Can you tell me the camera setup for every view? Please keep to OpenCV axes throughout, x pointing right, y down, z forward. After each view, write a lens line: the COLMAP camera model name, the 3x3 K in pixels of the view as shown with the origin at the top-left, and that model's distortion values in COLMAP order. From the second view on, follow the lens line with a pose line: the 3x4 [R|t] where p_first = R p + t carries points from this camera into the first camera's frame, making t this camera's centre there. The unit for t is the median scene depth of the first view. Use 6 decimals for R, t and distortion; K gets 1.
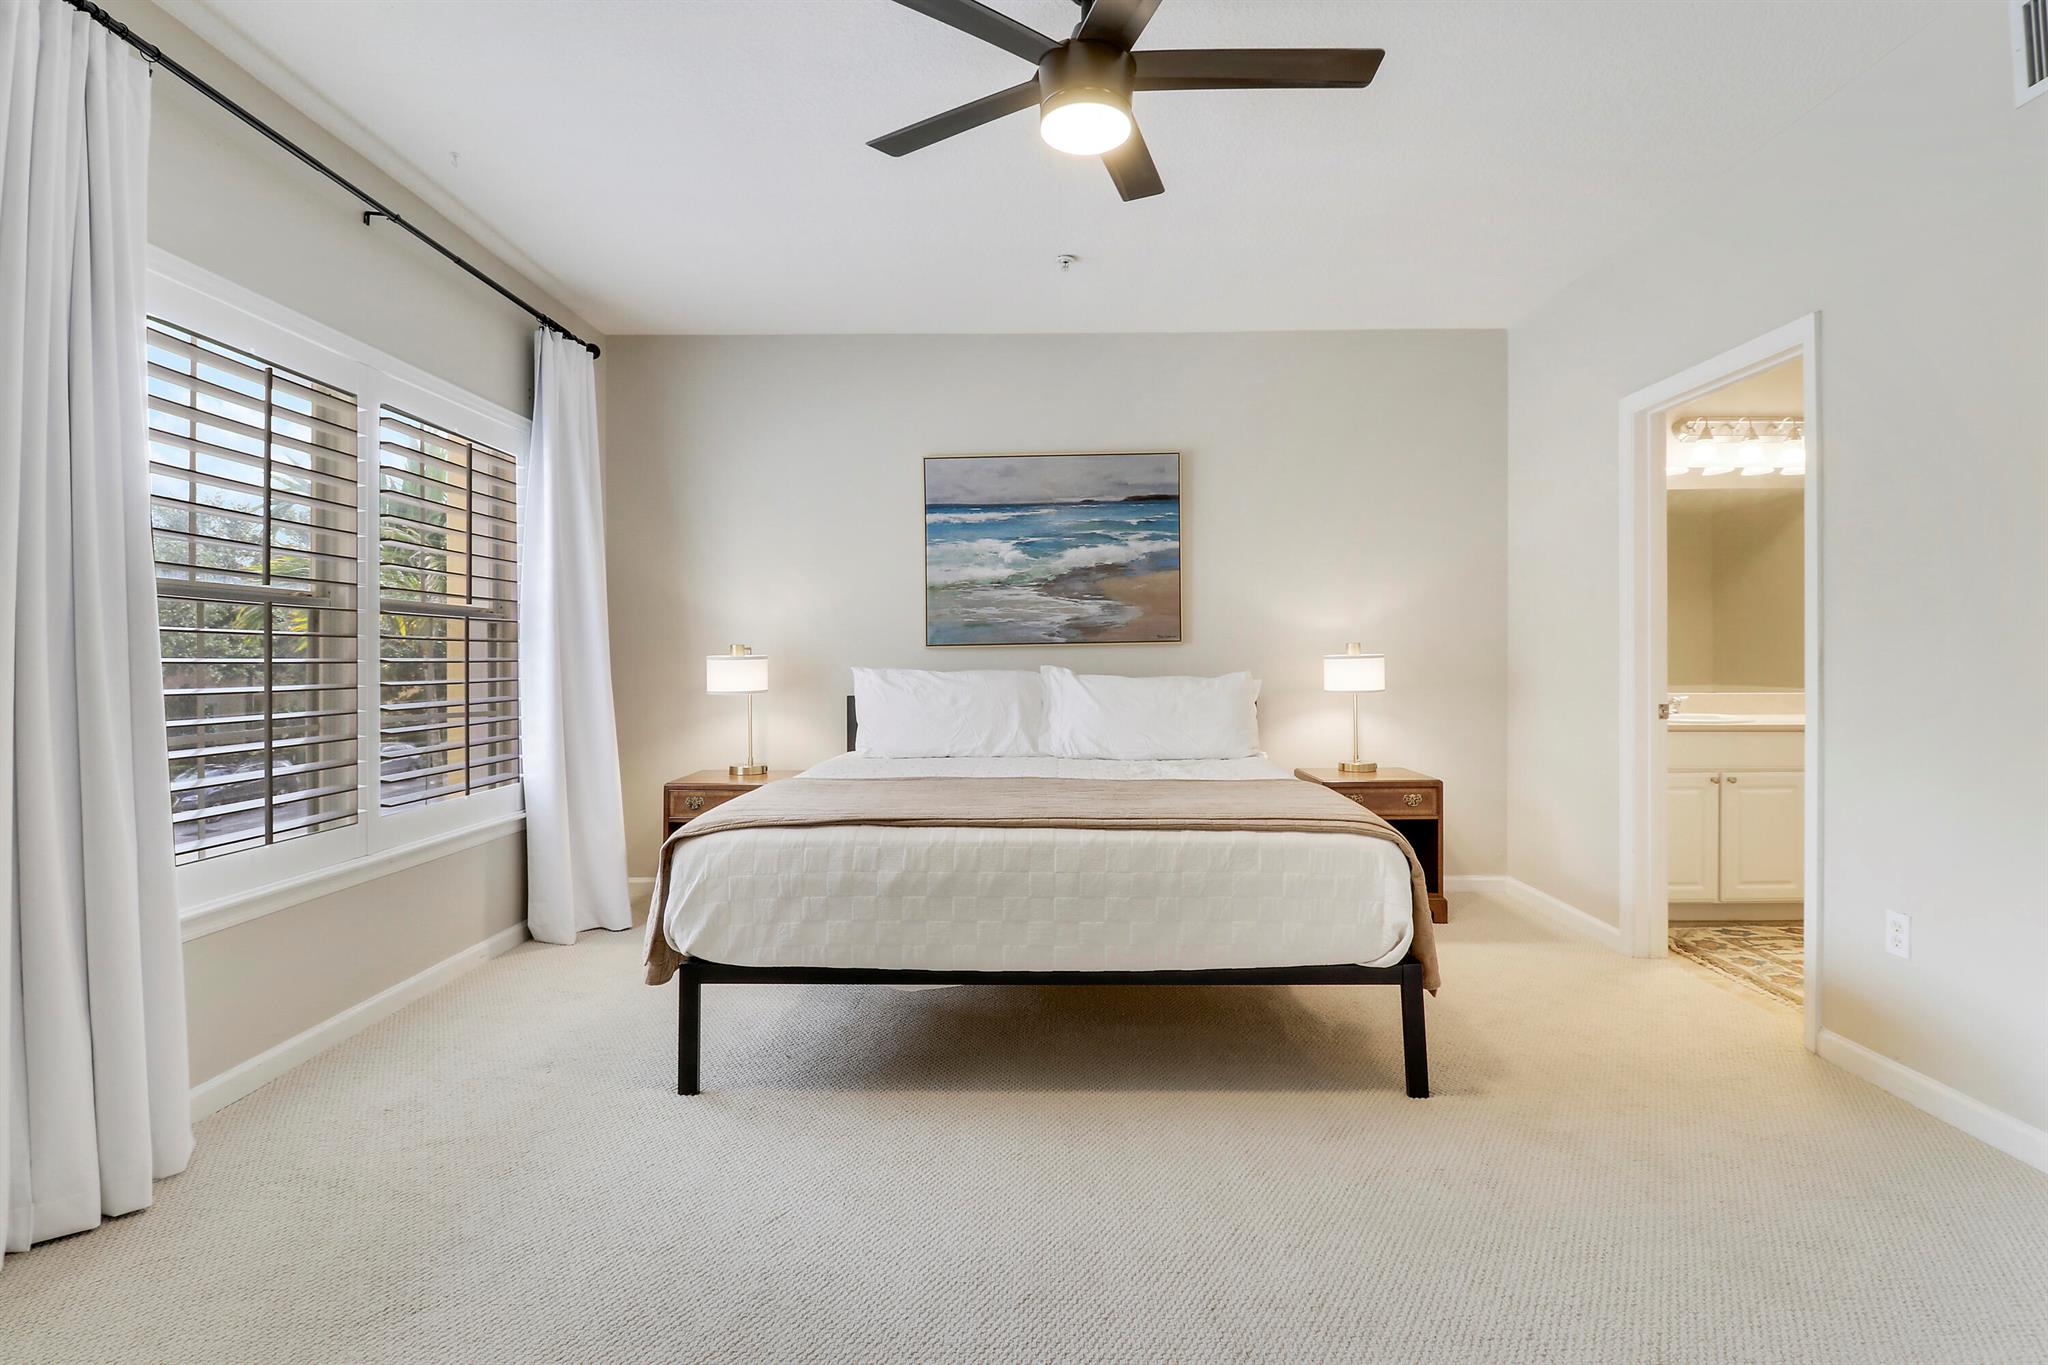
lens RADIAL K [[944.4, 0, 1026.2], [0, 944.4, 661.2], [0, 0, 1]] dist [-0.002223, -0.001225]
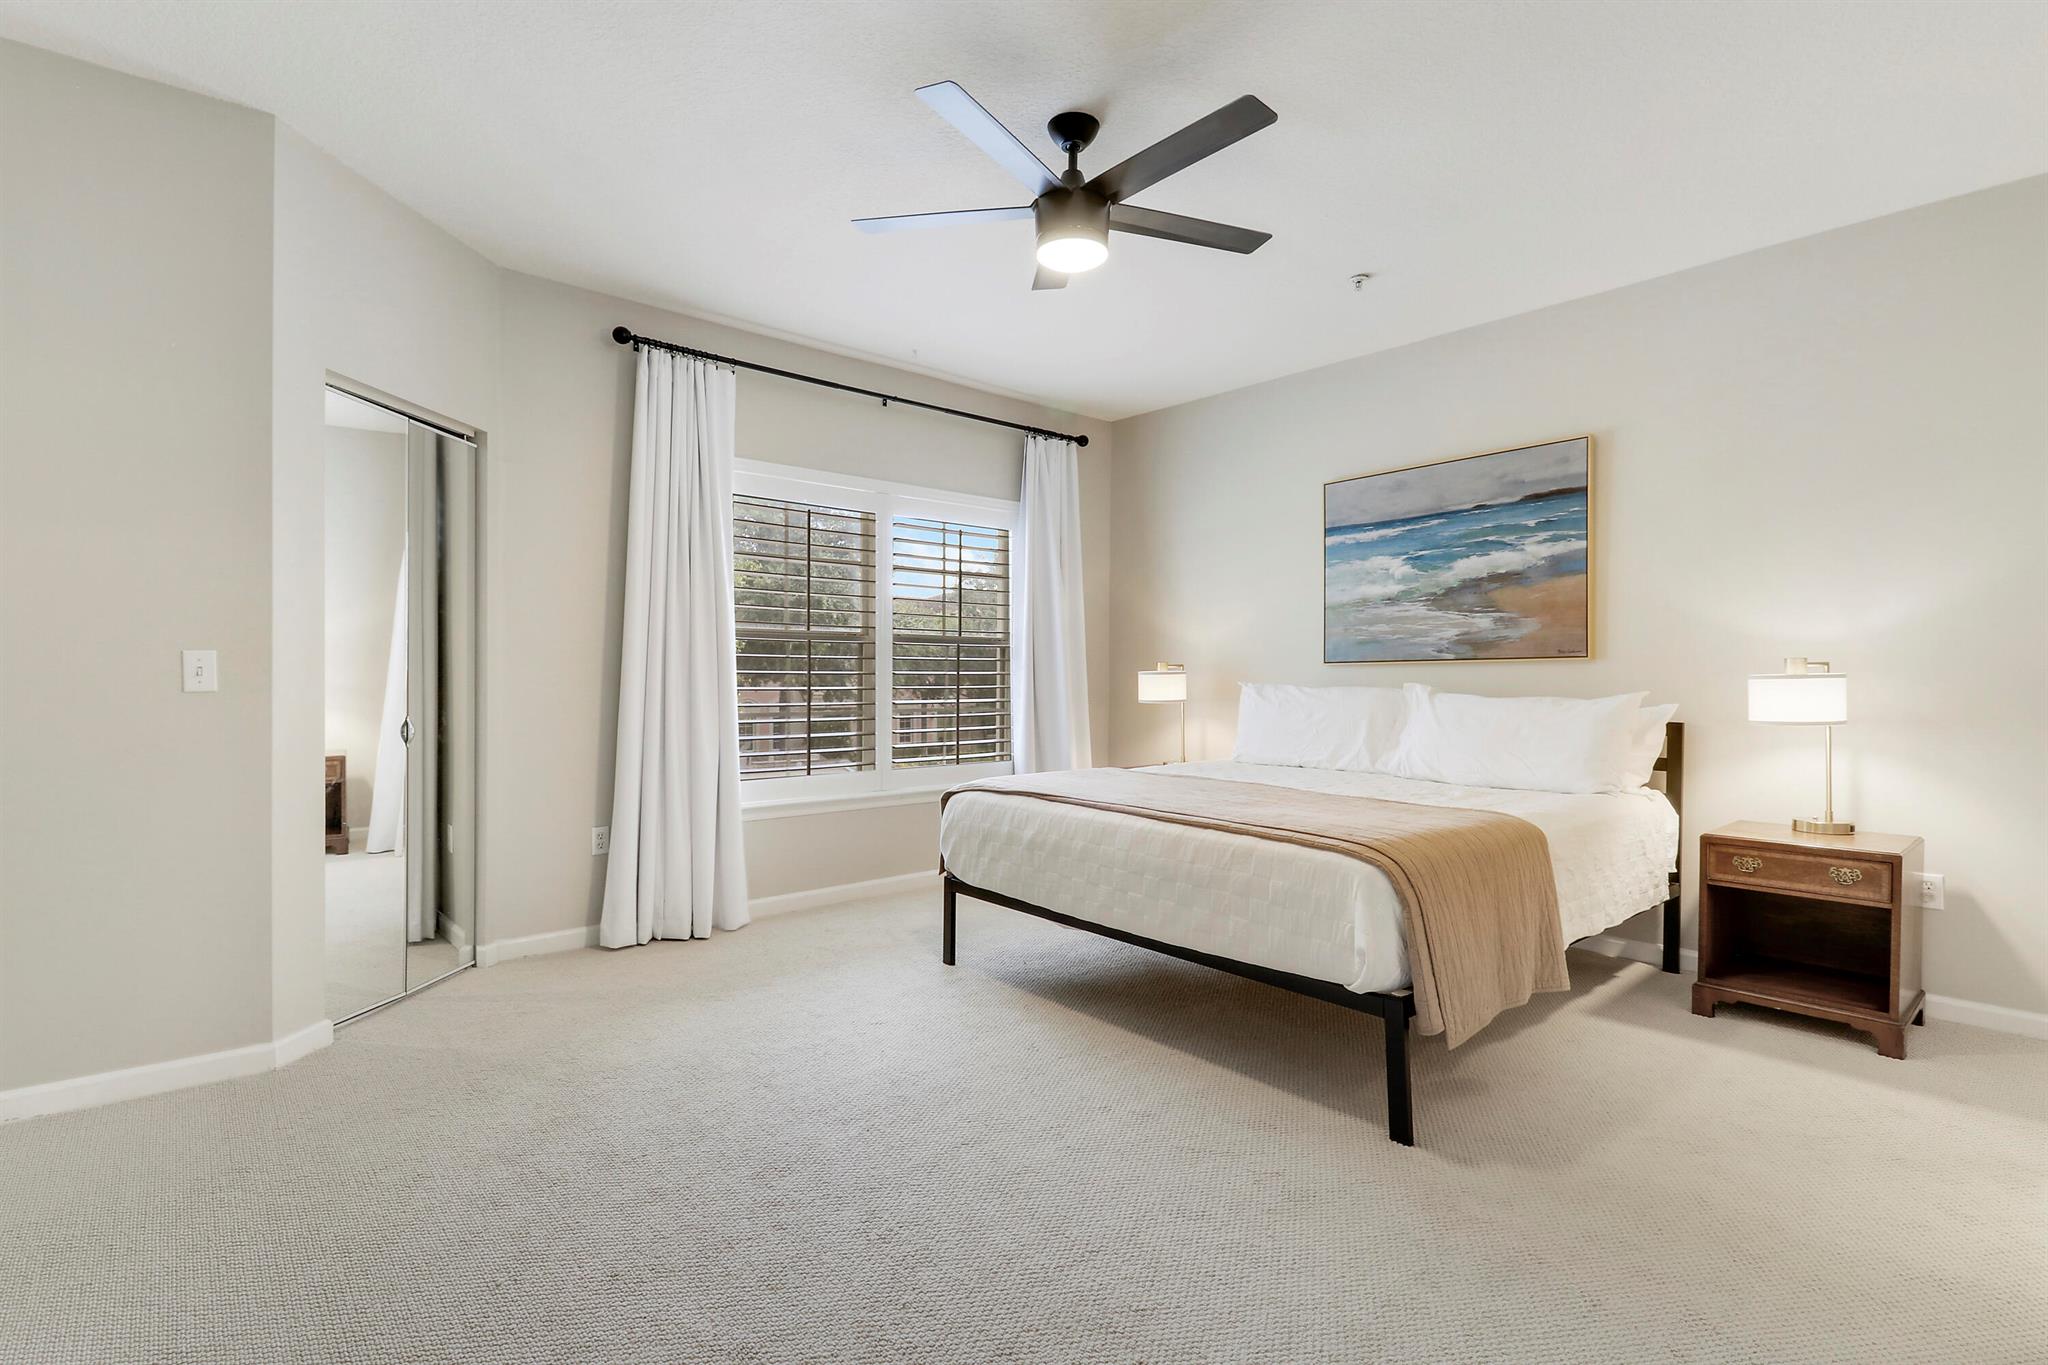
lens RADIAL K [[944.4, 0, 1032.3], [0, 944.4, 687.9], [0, 0, 1]] dist [-0.002223, -0.001225]
pose [[0.674385, 0.016801, -0.738189, 0.456339], [-0.009066, 0.999854, 0.014474, -0.000795], [0.738324, -0.003068, 0.674439, 0.051060]]
